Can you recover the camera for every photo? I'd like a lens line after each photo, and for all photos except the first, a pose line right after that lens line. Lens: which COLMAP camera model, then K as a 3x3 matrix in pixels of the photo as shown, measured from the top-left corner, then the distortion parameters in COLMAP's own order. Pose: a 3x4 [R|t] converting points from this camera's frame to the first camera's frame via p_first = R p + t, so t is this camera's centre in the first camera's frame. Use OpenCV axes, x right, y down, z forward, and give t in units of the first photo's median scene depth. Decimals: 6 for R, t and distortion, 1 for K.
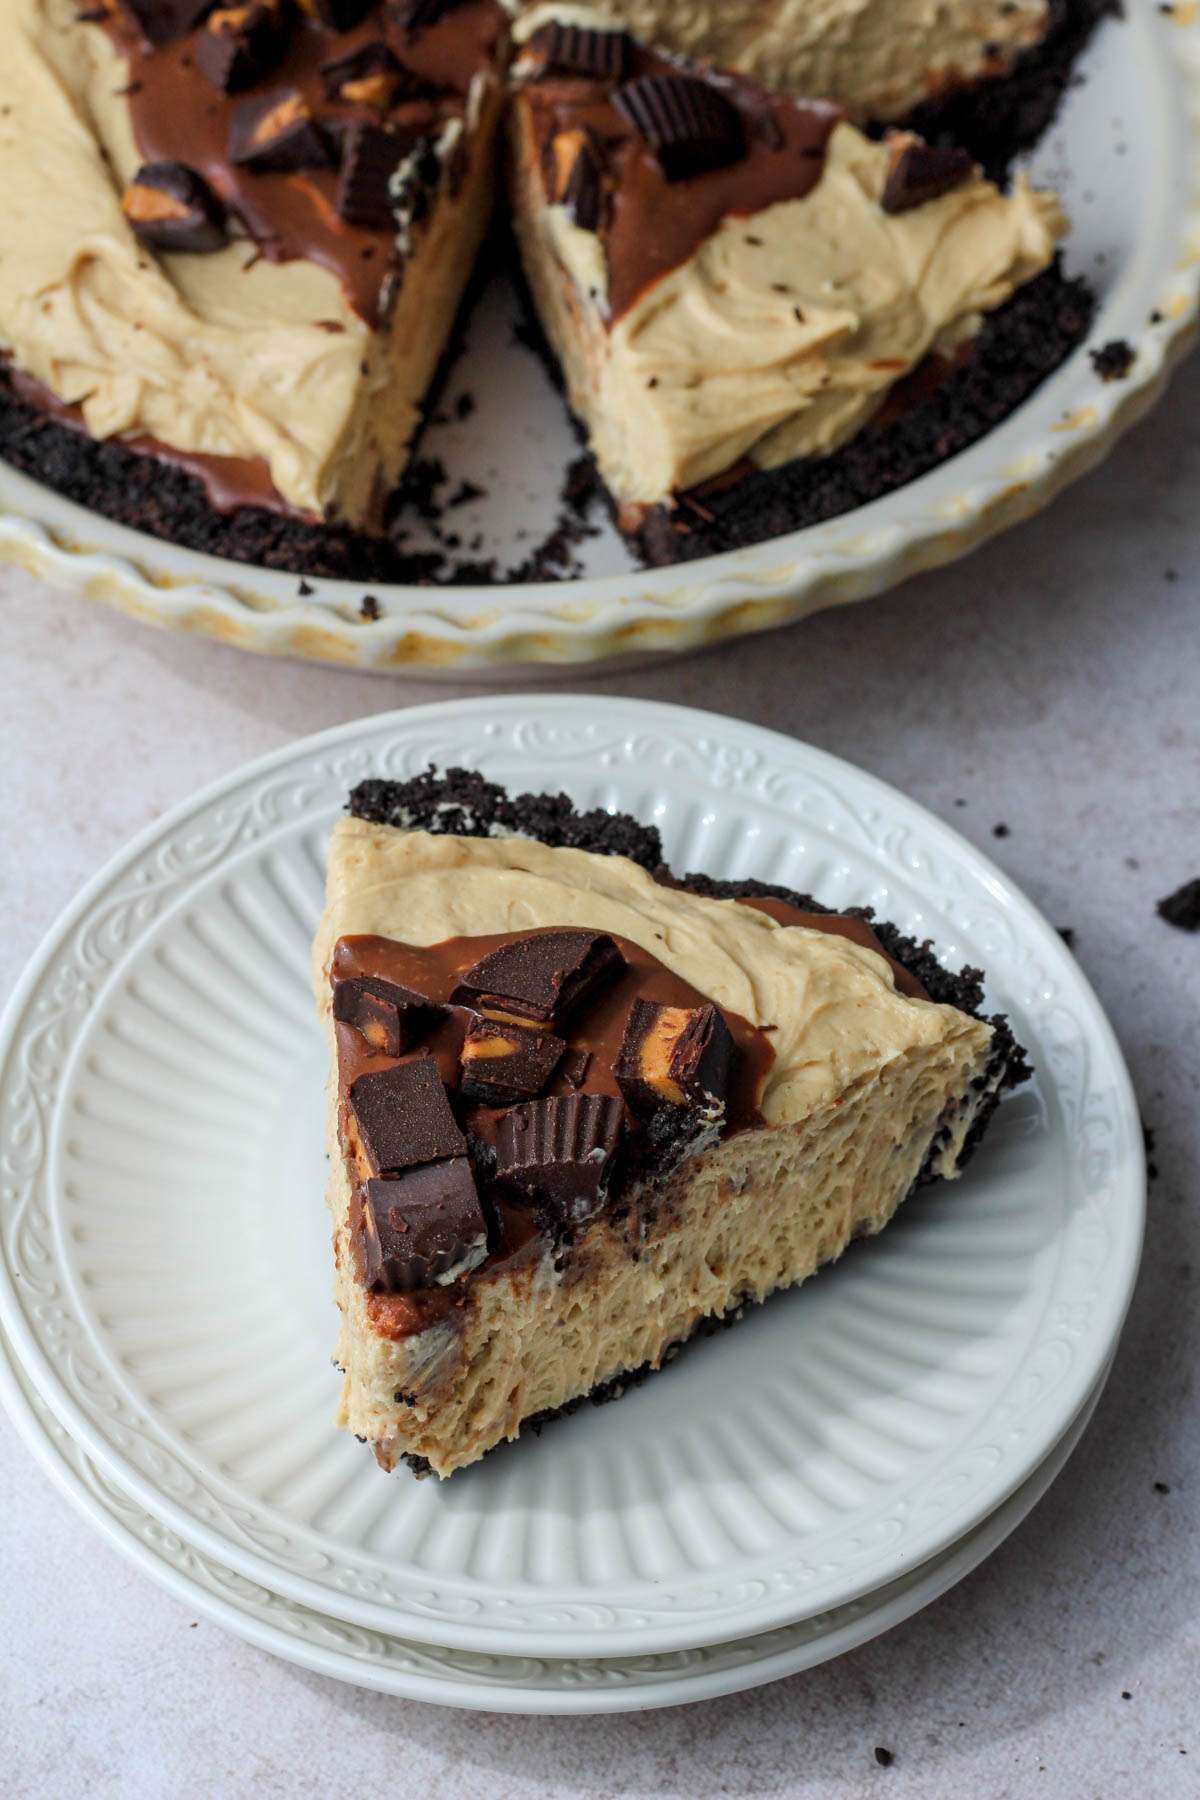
lens RADIAL K [[4513.6, 0, 600.0], [0, 4513.6, 900.0], [0, 0, 1]] dist [-0.053342, -0.494341]
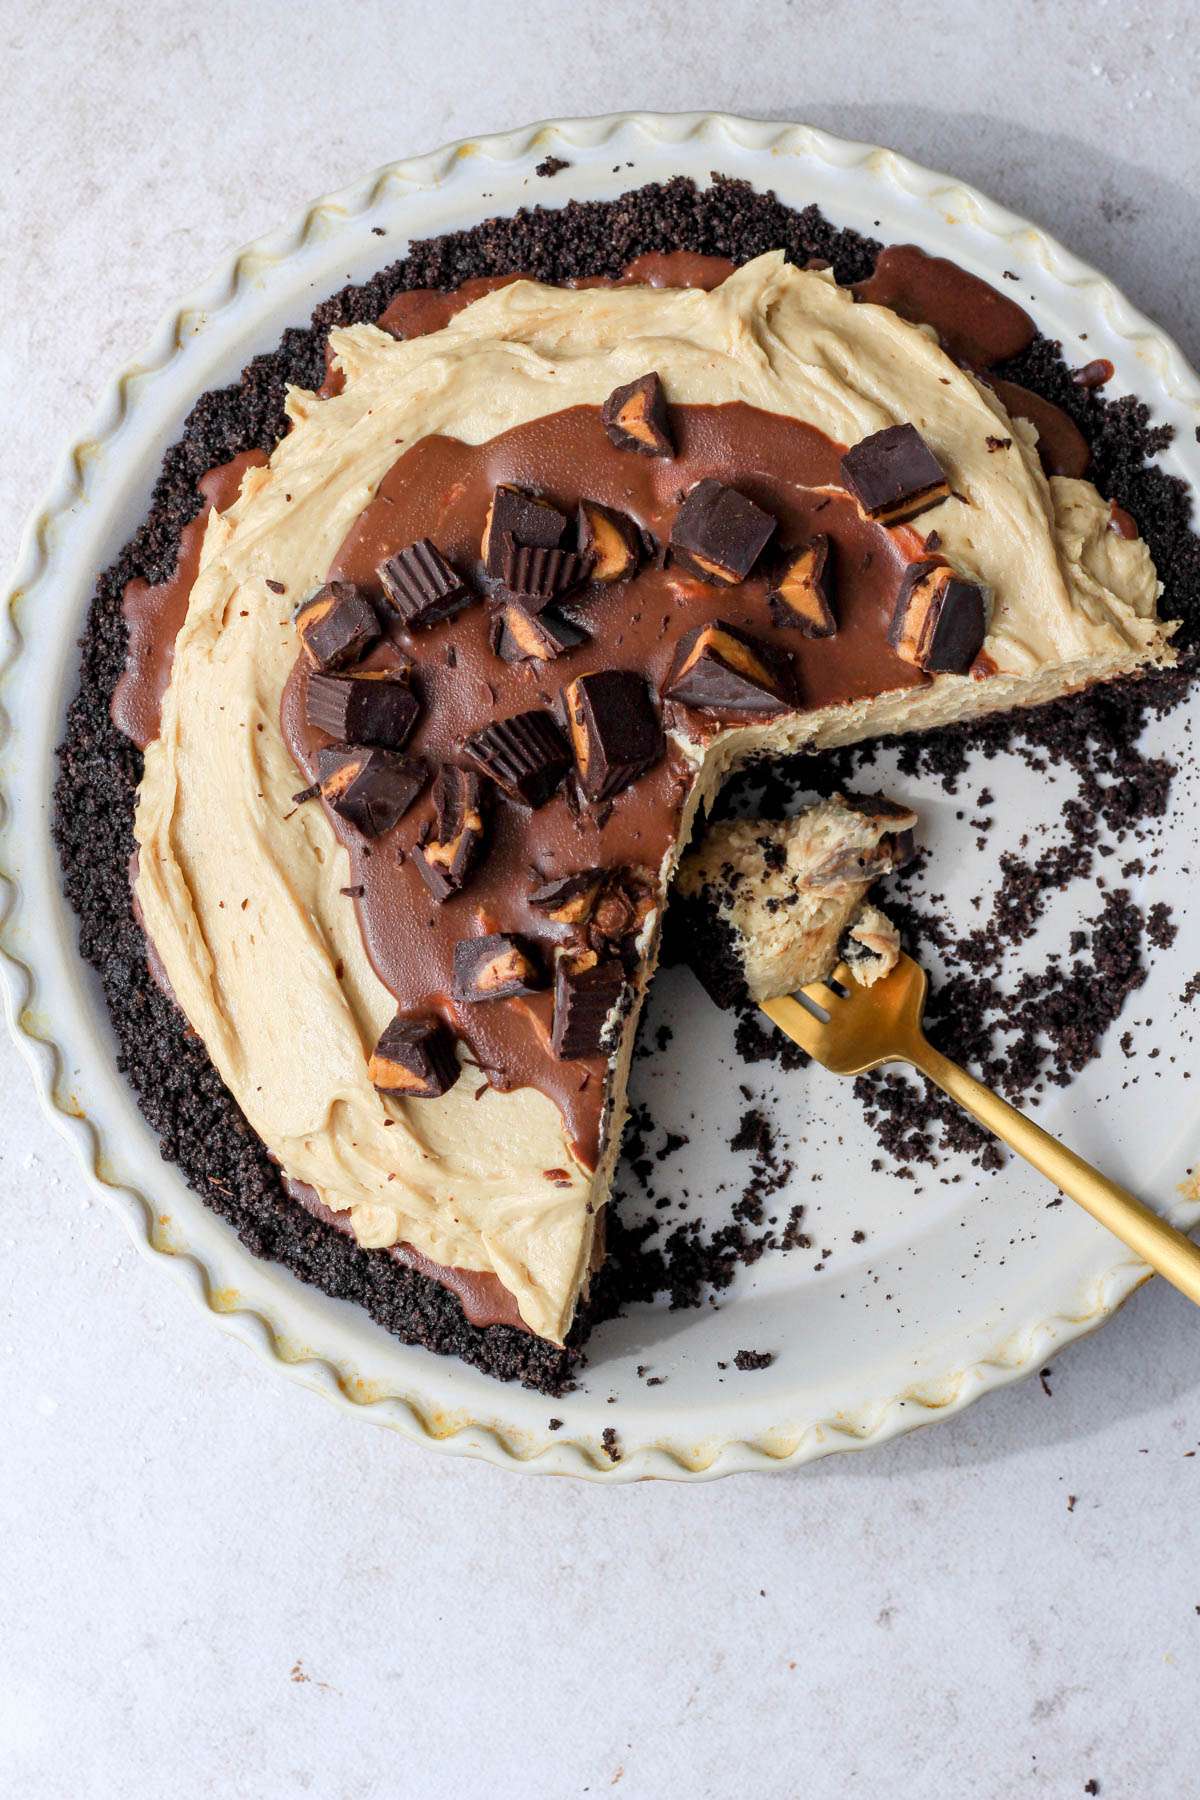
lens RADIAL K [[4513.6, 0, 600.0], [0, 4513.6, 900.0], [0, 0, 1]] dist [-0.053342, -0.494341]
pose [[0.998733, -0.045236, -0.022050, -0.019904], [0.049981, 0.840557, 0.539412, -0.800061], [-0.005867, -0.539831, 0.841753, 0.059493]]
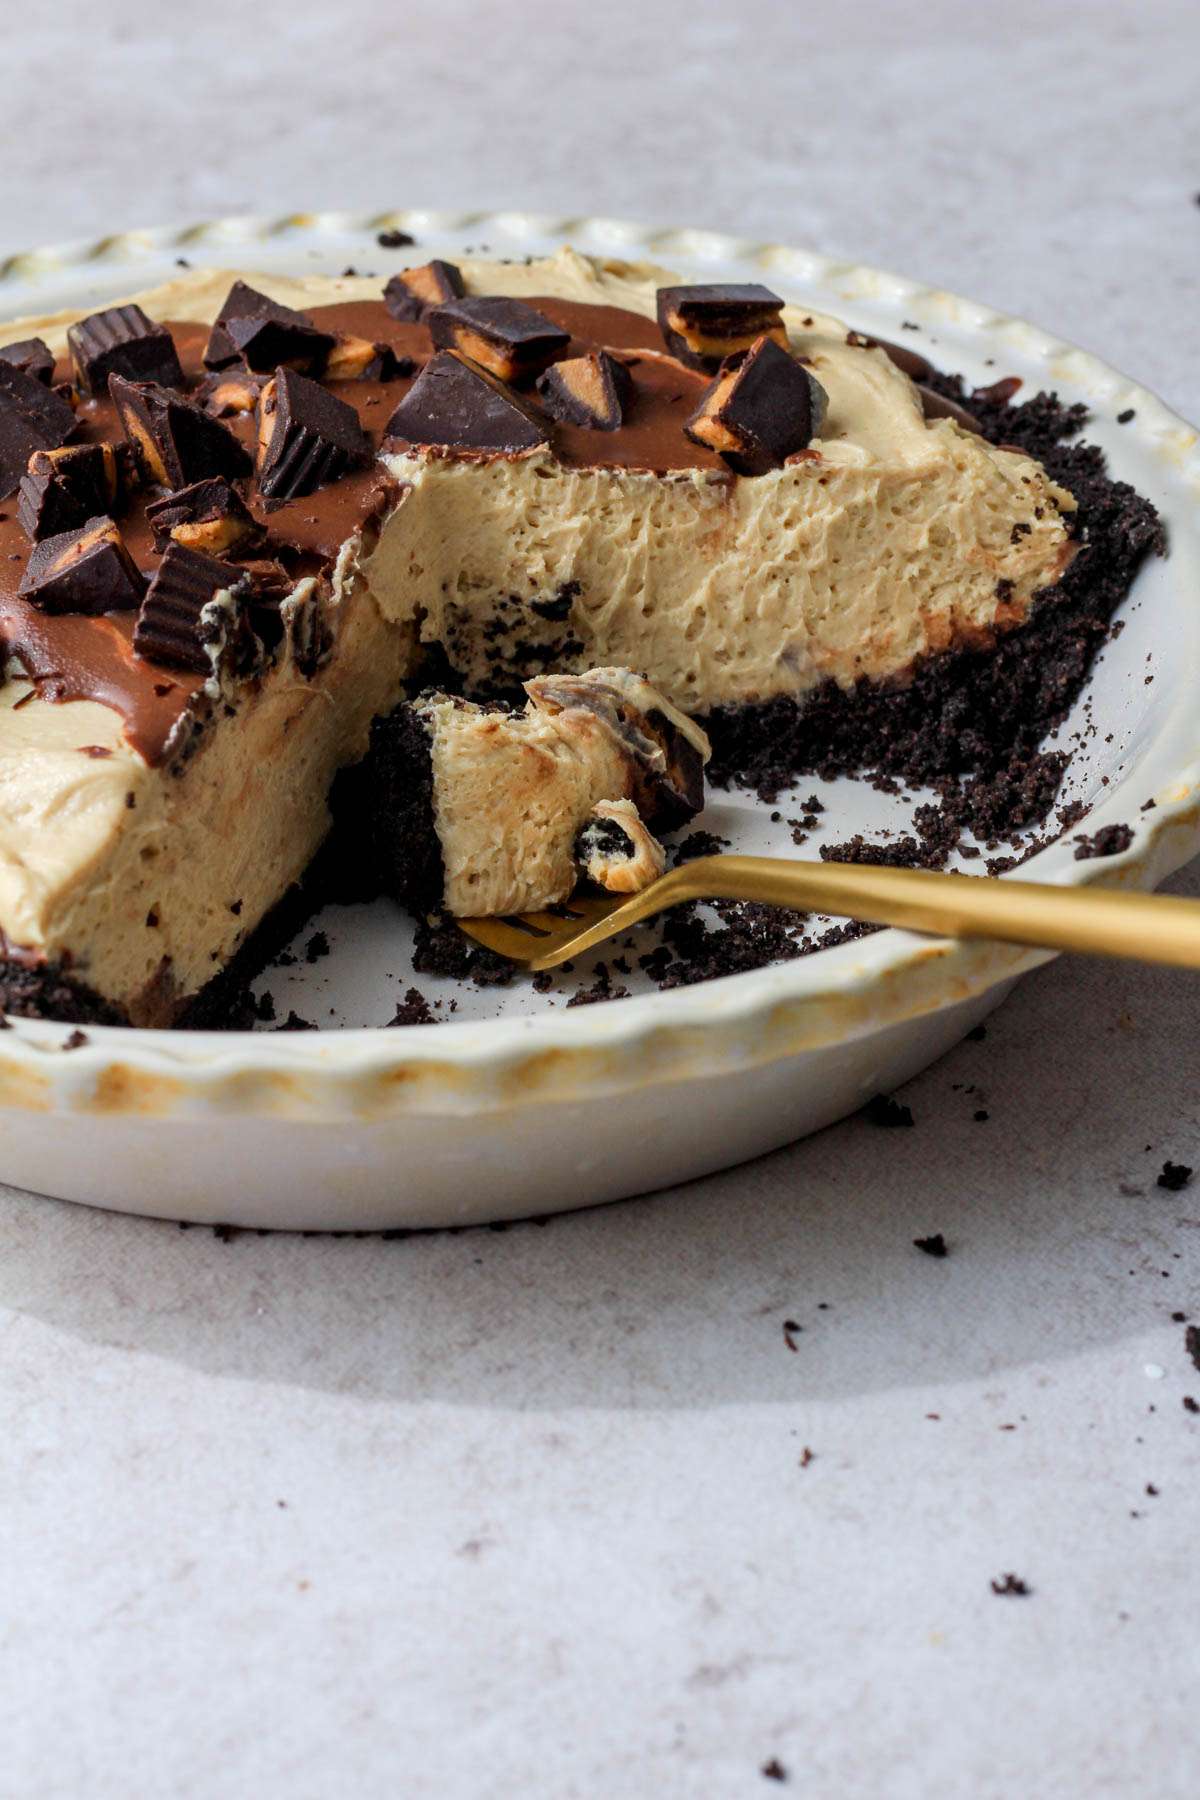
lens RADIAL K [[4513.6, 0, 600.0], [0, 4513.6, 900.0], [0, 0, 1]] dist [-0.053342, -0.494341]
pose [[0.991498, 0.026451, -0.127404, 0.131104], [-0.067820, 0.940661, -0.332503, 0.157328], [0.111049, 0.338317, 0.934457, 0.260072]]
